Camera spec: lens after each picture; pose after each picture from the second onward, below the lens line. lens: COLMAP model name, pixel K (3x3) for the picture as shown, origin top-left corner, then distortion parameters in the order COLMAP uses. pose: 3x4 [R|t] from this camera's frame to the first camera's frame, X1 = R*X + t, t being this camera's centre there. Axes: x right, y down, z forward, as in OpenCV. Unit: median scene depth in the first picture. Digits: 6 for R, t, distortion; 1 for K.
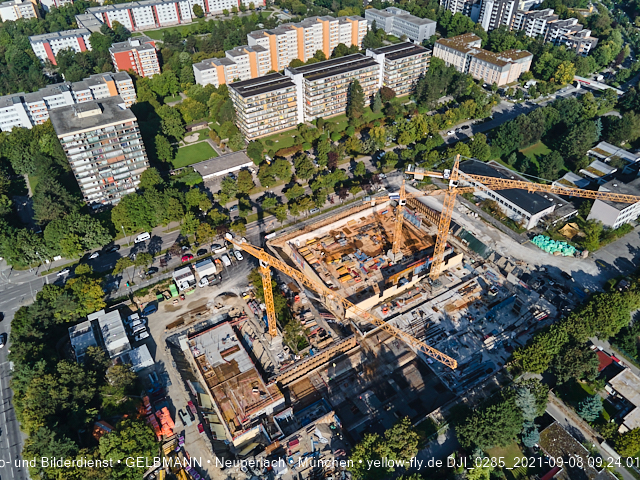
lens RADIAL K [[467.8, 0, 319.1], [0, 467.8, 237.0], [0, 0, 1]] dist [0.024725, 0.035510]
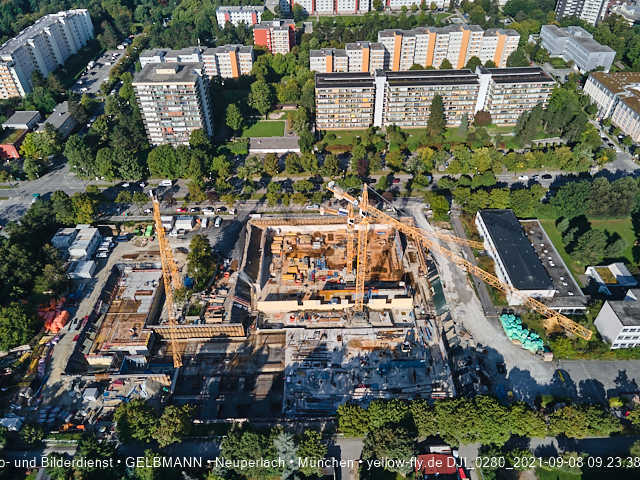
lens RADIAL K [[467.8, 0, 319.1], [0, 467.8, 237.0], [0, 0, 1]] dist [0.024725, 0.035510]
pose [[0.859246, 0.329076, -0.391669, 0.449533], [-0.325624, 0.942328, 0.077379, -0.086224], [0.394544, 0.061050, 0.916847, 0.090469]]
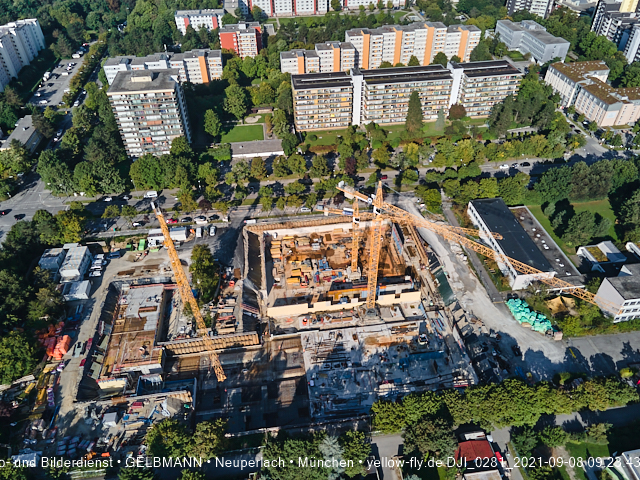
lens RADIAL K [[467.8, 0, 319.1], [0, 467.8, 237.0], [0, 0, 1]] dist [0.024725, 0.035510]
pose [[0.913255, 0.262214, -0.311785, 0.369397], [-0.260327, 0.964304, 0.048461, -0.059775], [0.313363, 0.036909, 0.948916, 0.061071]]
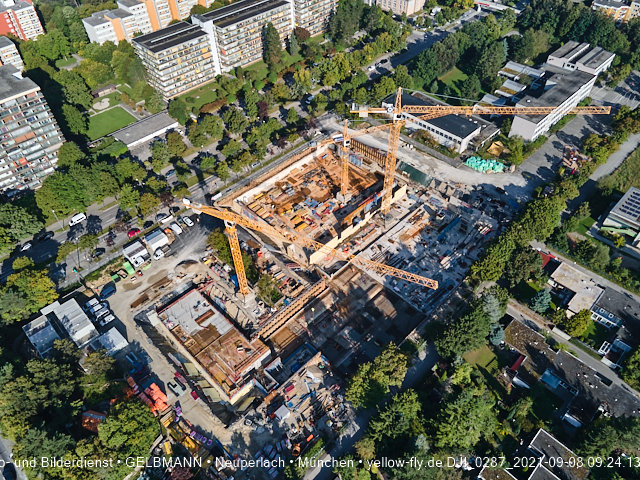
lens RADIAL K [[467.8, 0, 319.1], [0, 467.8, 237.0], [0, 0, 1]] dist [0.024725, 0.035510]
pose [[0.973168, -0.166883, 0.158409, -0.065356], [0.149565, 0.981964, 0.115658, -0.000705], [-0.174853, -0.088862, 0.980576, 0.001693]]
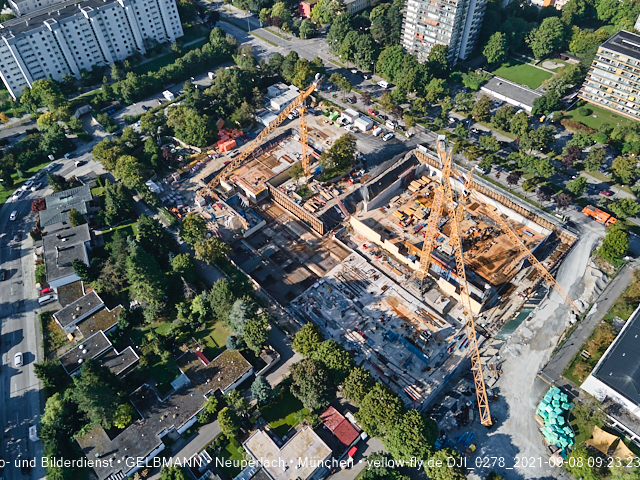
lens RADIAL K [[467.8, 0, 319.1], [0, 467.8, 237.0], [0, 0, 1]] dist [0.024725, 0.035510]
pose [[0.216659, 0.734109, -0.643539, 0.648645], [-0.612694, 0.615458, 0.495800, -0.253034], [0.760043, 0.286873, 0.583129, 0.286852]]
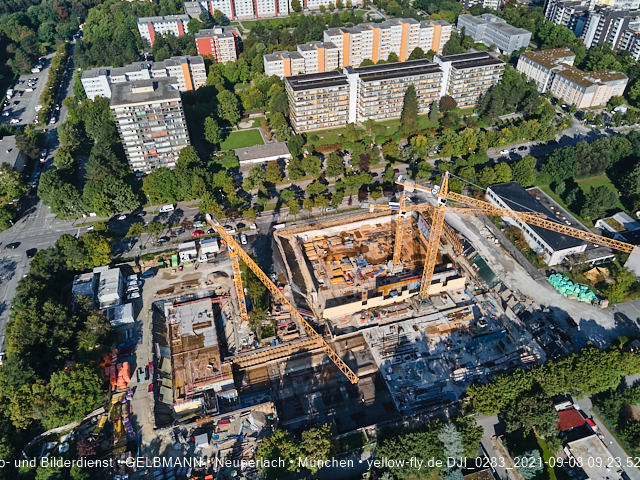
lens RADIAL K [[467.8, 0, 319.1], [0, 467.8, 237.0], [0, 0, 1]] dist [0.024725, 0.035510]
pose [[0.965157, 0.168806, -0.199943, 0.189463], [-0.168305, 0.985539, 0.019627, -0.014177], [0.200365, 0.014708, 0.979611, 0.011194]]
